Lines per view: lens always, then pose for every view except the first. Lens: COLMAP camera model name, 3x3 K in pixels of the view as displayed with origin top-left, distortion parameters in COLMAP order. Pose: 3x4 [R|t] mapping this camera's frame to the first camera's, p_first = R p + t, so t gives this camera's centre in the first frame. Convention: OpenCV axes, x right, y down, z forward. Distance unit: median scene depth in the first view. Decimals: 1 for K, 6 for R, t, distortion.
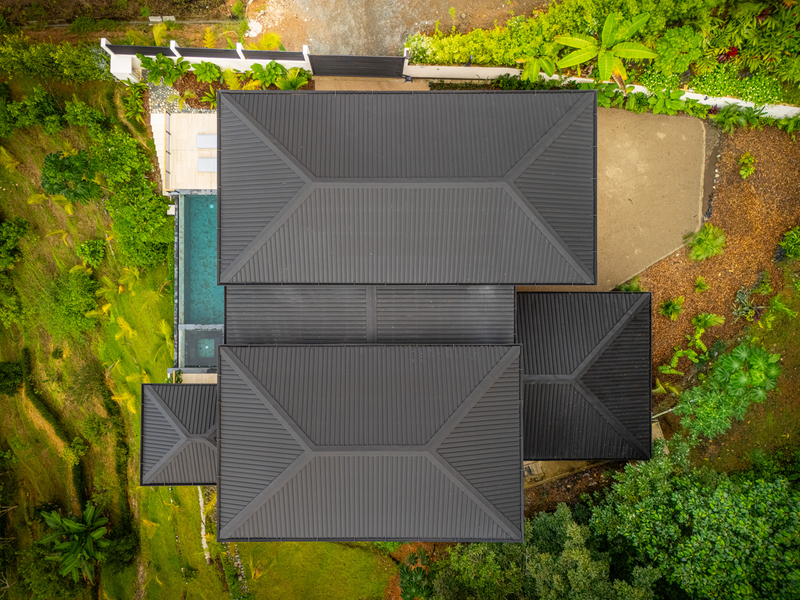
lens RADIAL K [[588.3, 0, 376.2], [0, 588.3, 286.5], [0, 0, 1]] dist [0.047018, -0.034107]
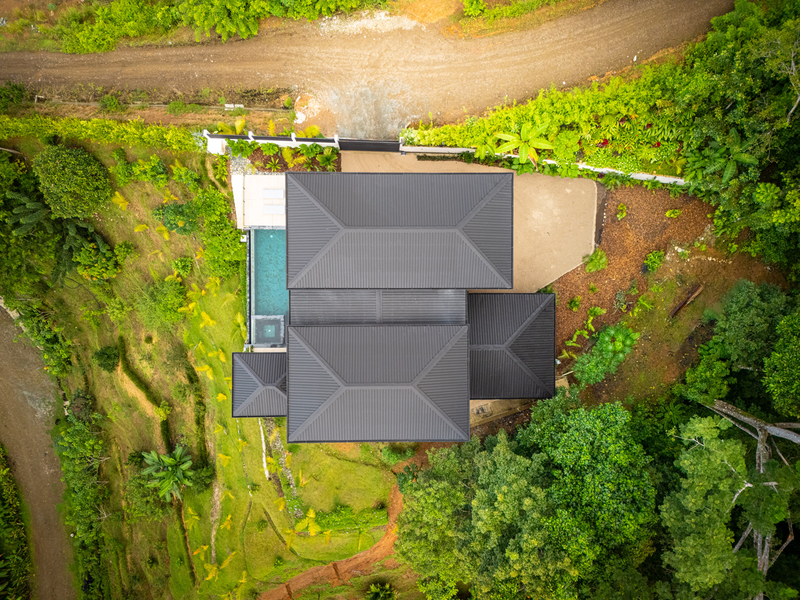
lens RADIAL K [[588.3, 0, 400.2], [0, 588.3, 300.9], [0, 0, 1]] dist [0.047018, -0.034107]
pose [[0.999640, -0.002668, 0.026686, 0.005727], [0.002148, 0.999808, 0.019500, -0.001704], [-0.026733, -0.019436, 0.999454, -0.529061]]
